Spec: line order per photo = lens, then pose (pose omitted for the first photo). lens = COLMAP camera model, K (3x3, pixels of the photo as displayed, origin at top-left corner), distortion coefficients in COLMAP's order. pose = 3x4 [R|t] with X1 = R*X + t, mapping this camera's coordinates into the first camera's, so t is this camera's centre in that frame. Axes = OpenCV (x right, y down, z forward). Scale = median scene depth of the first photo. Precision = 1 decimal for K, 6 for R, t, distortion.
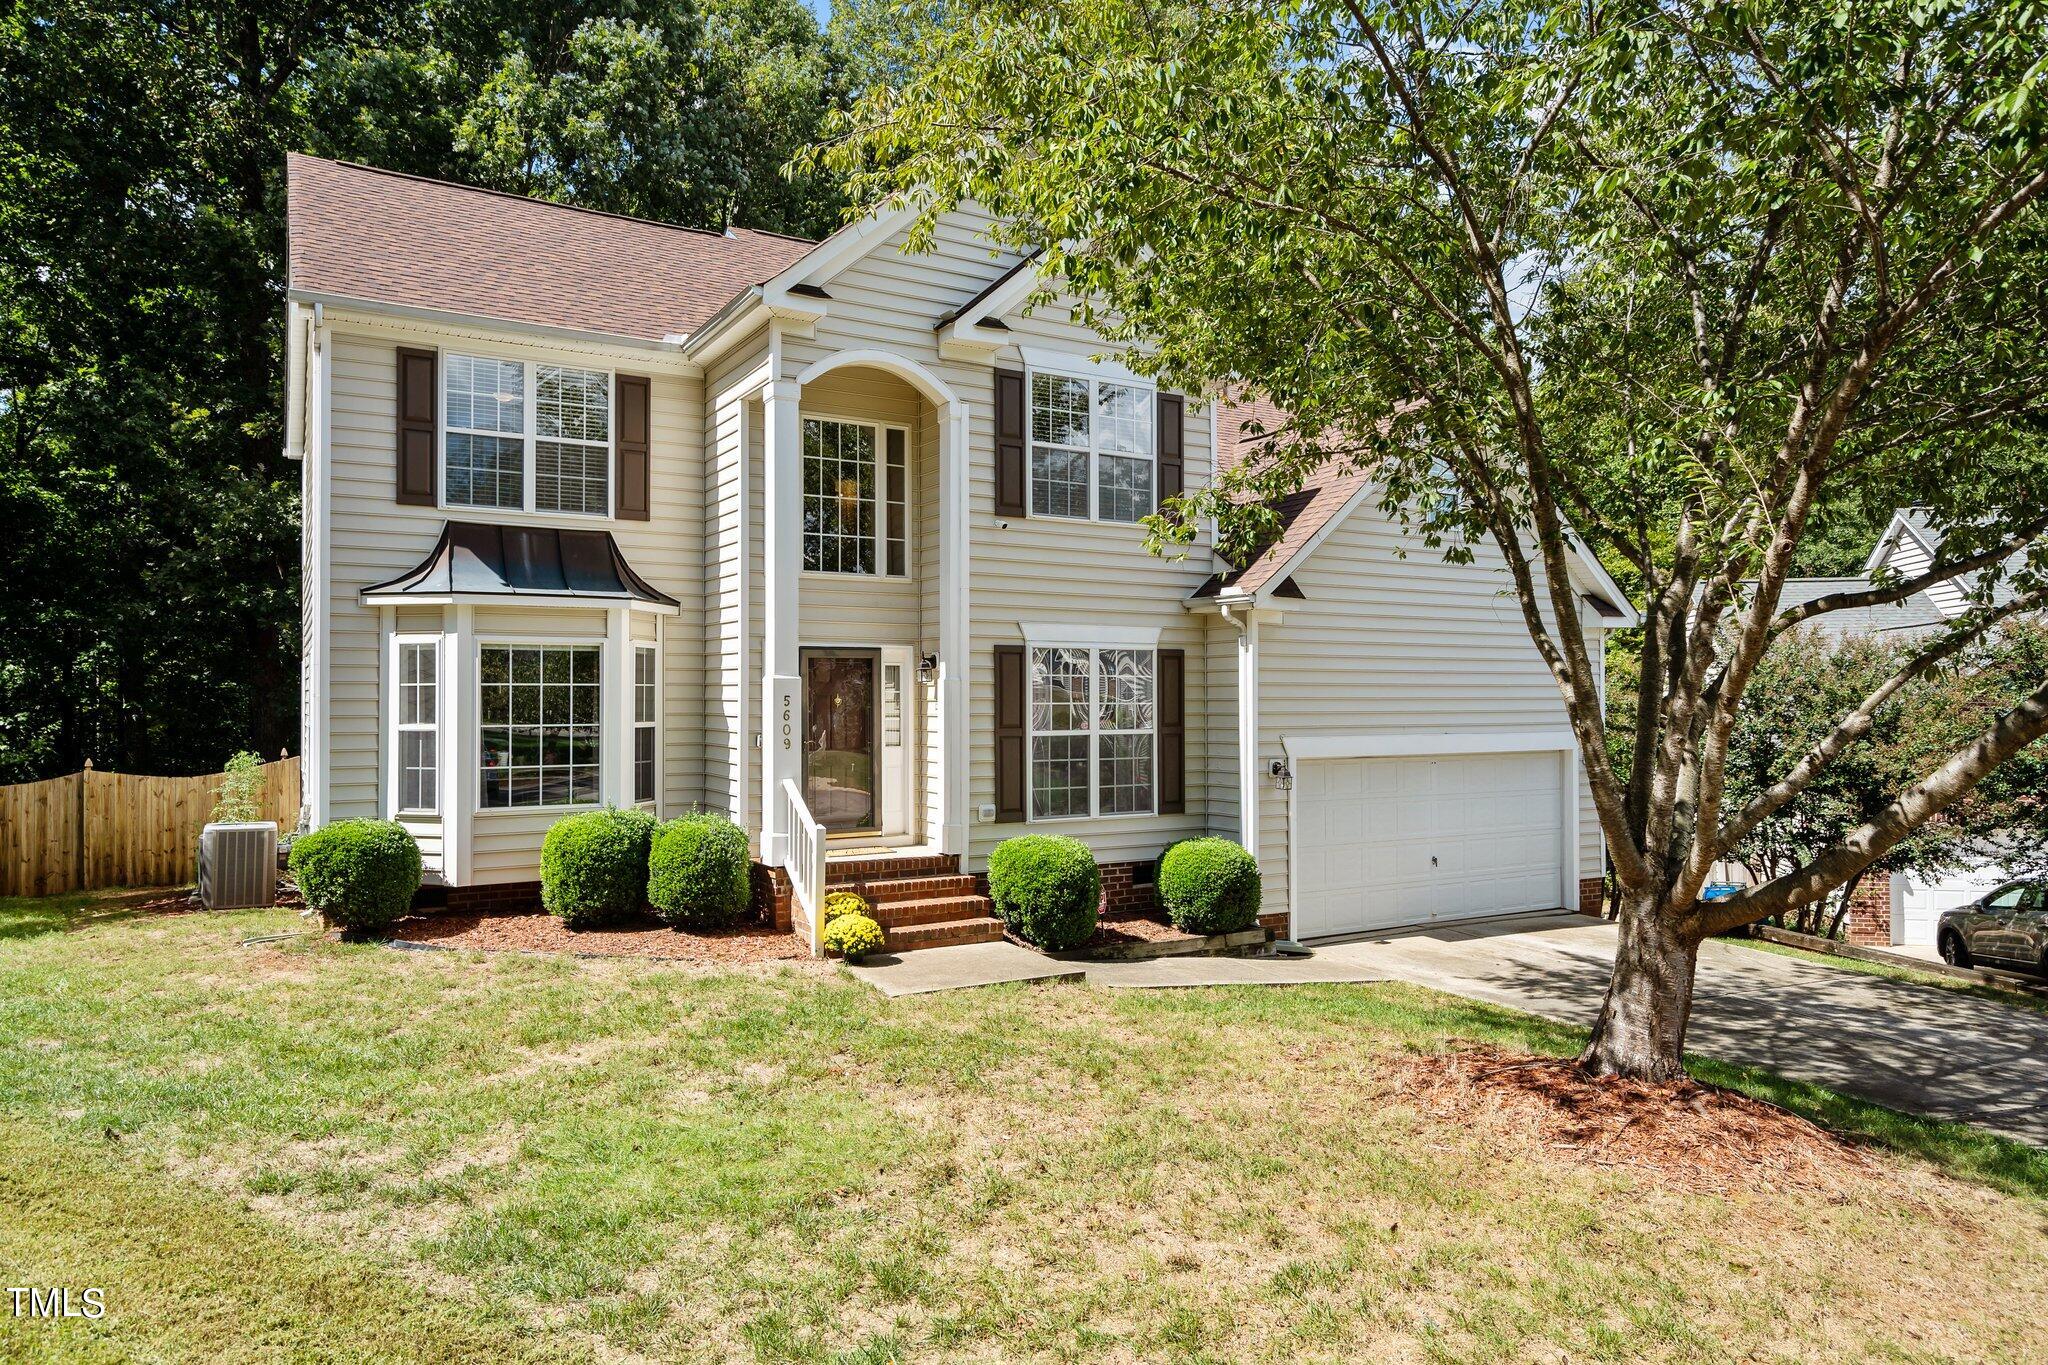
lens RADIAL K [[1273.3, 0, 1008.4], [0, 1273.3, 675.9], [0, 0, 1]] dist [0.000602, -0.003558]
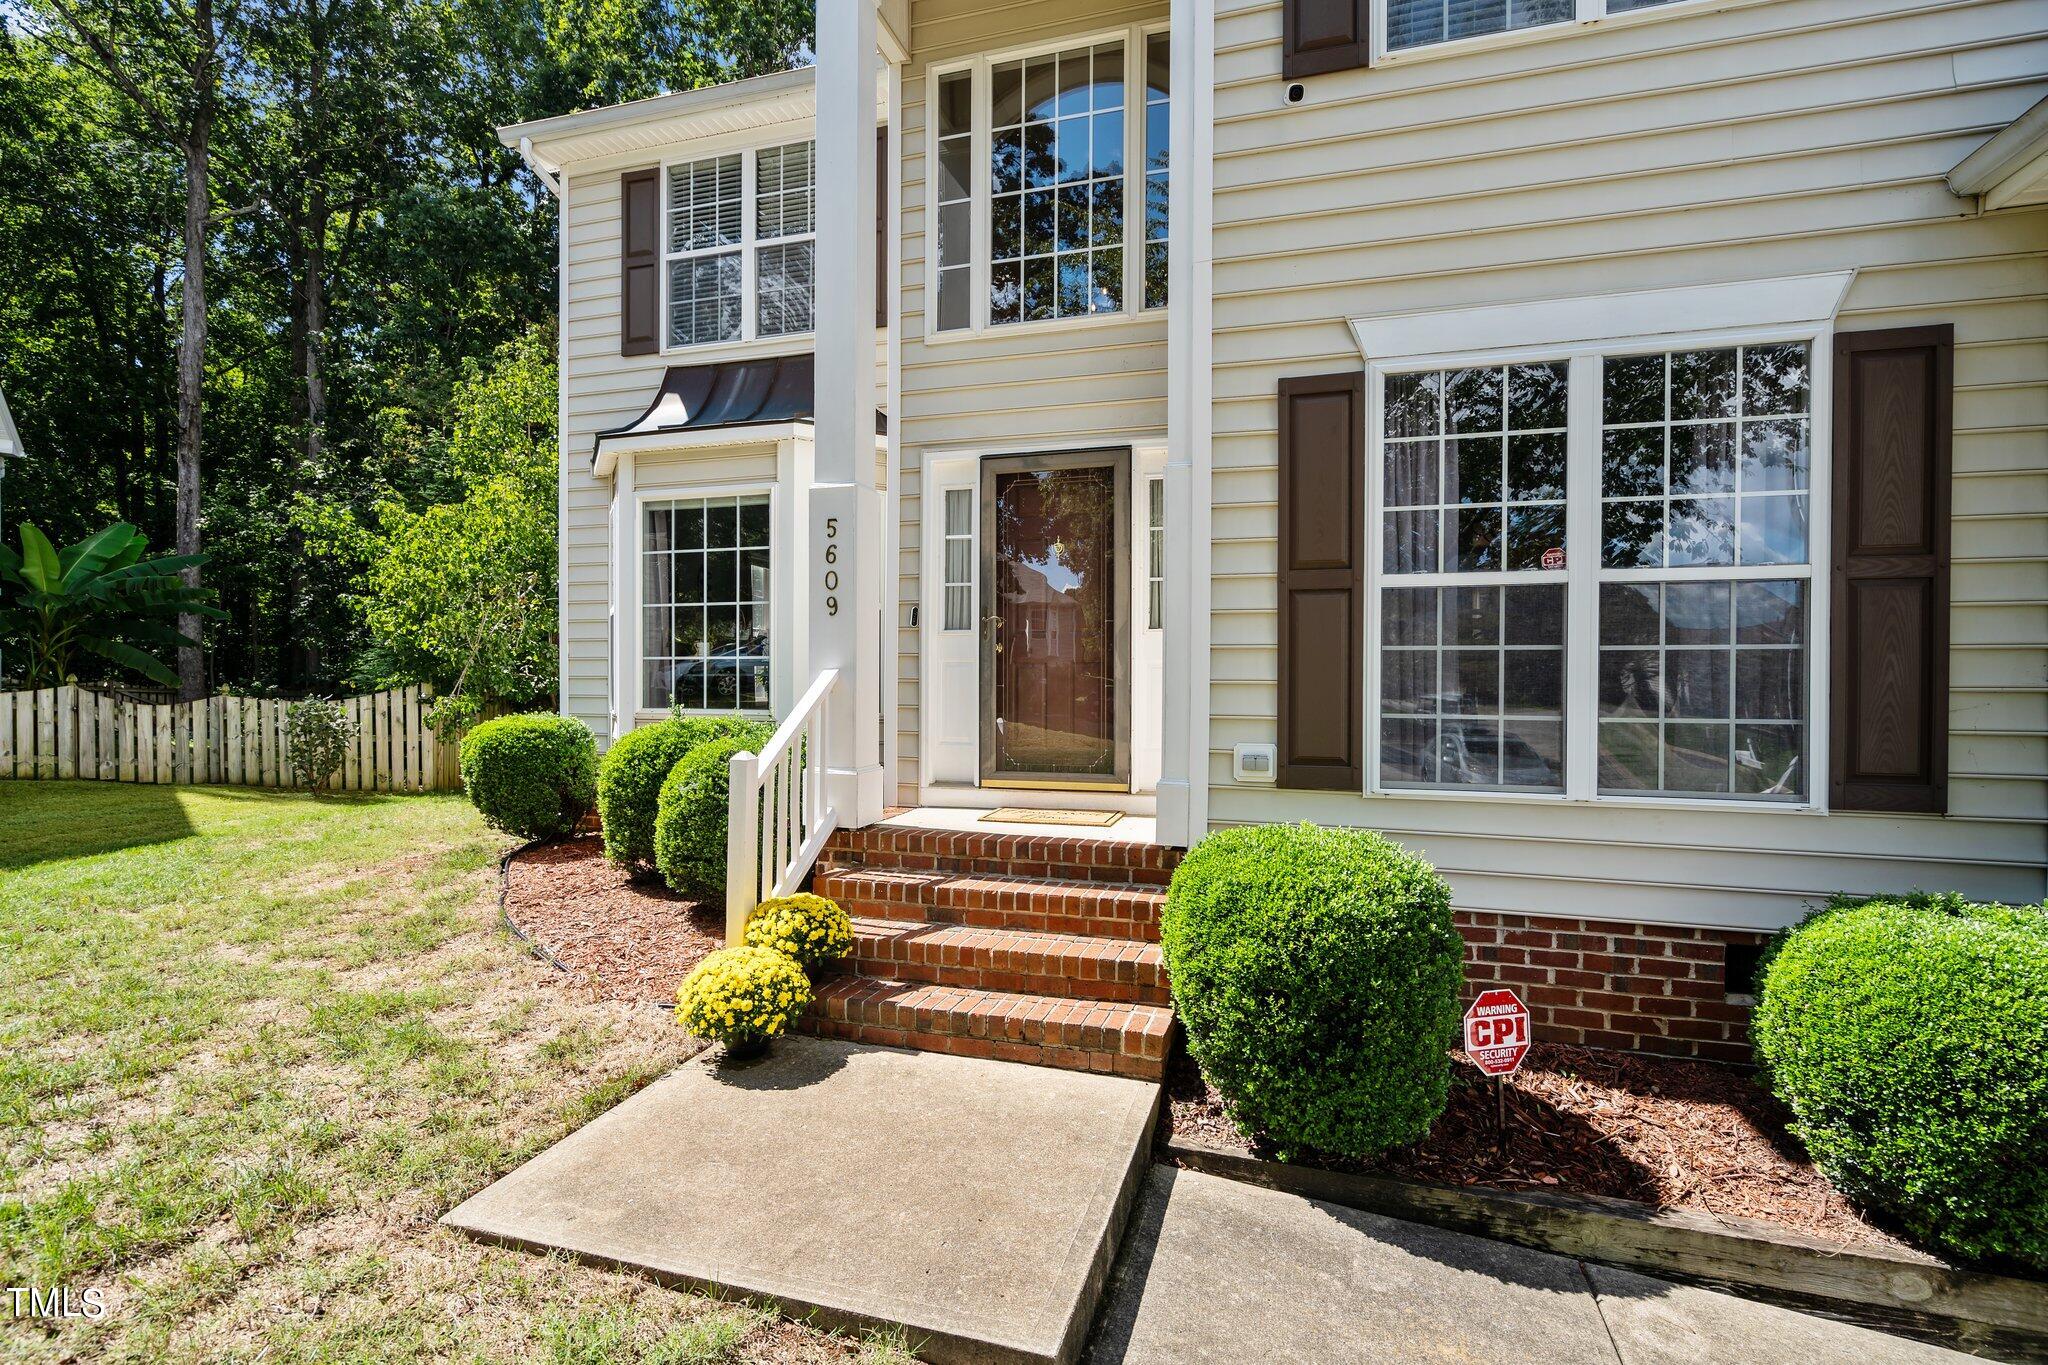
lens RADIAL K [[927.2, 0, 1035.8], [0, 927.2, 682.2], [0, 0, 1]] dist [-0.003855, 0.000852]
pose [[0.693158, 0.006890, -0.720753, 0.170927], [0.007182, 0.999839, 0.016464, 0.078332], [0.720750, -0.016589, 0.692997, 0.763819]]
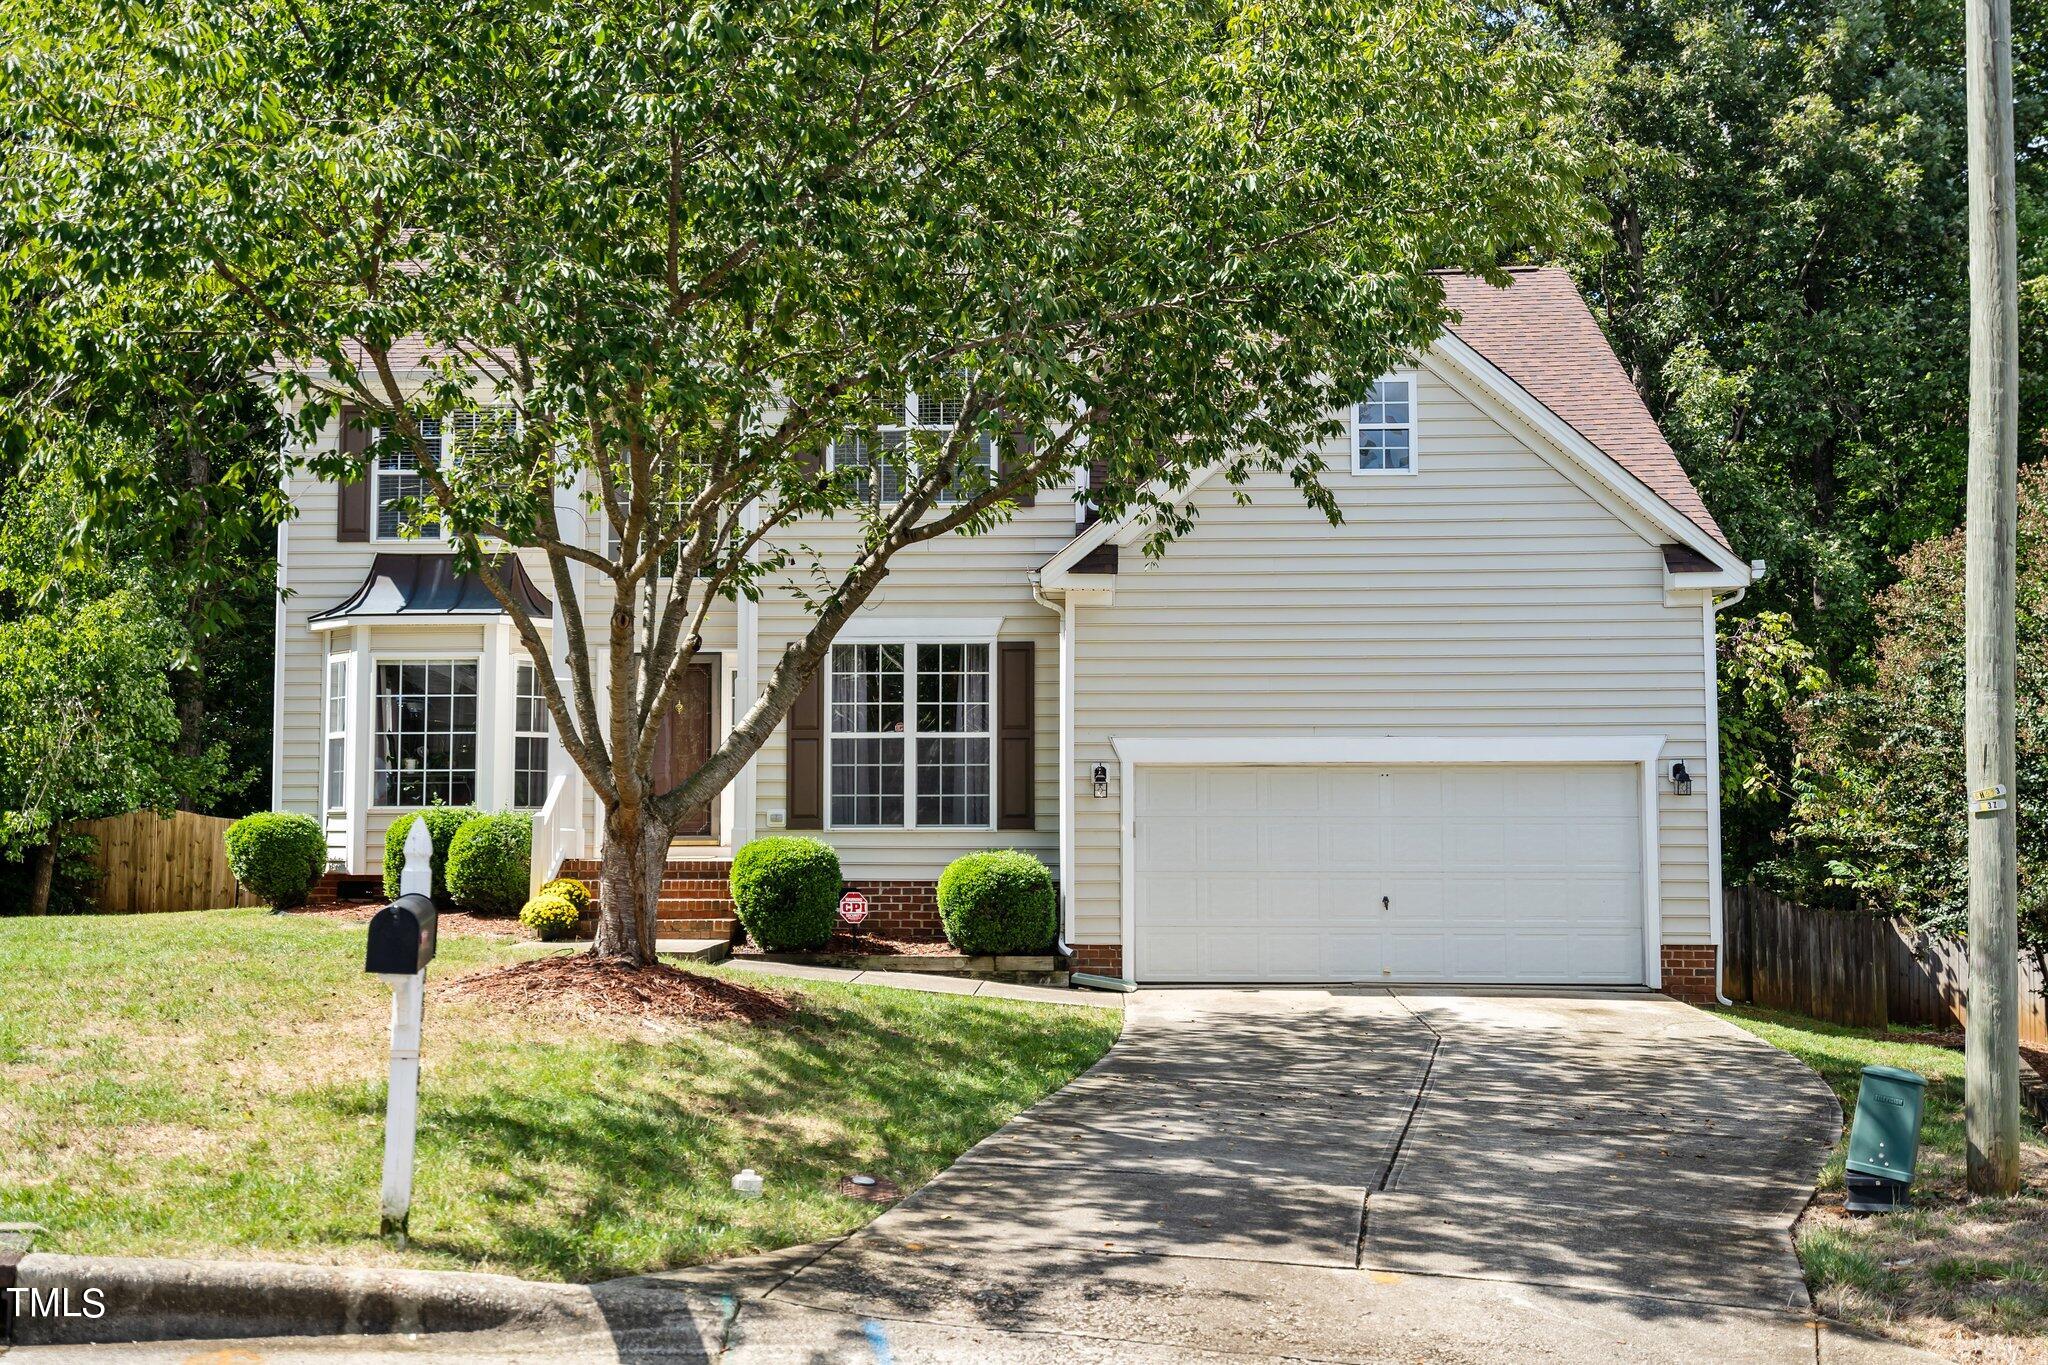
lens RADIAL K [[1976.3, 0, 1026.4], [0, 1976.3, 690.3], [0, 0, 1]] dist [-0.004025, 0.000000]
pose [[0.845779, -0.034295, -0.532431, 0.988048], [0.009869, 0.998767, -0.048657, 0.090978], [0.533443, 0.035899, 0.845074, -0.166541]]
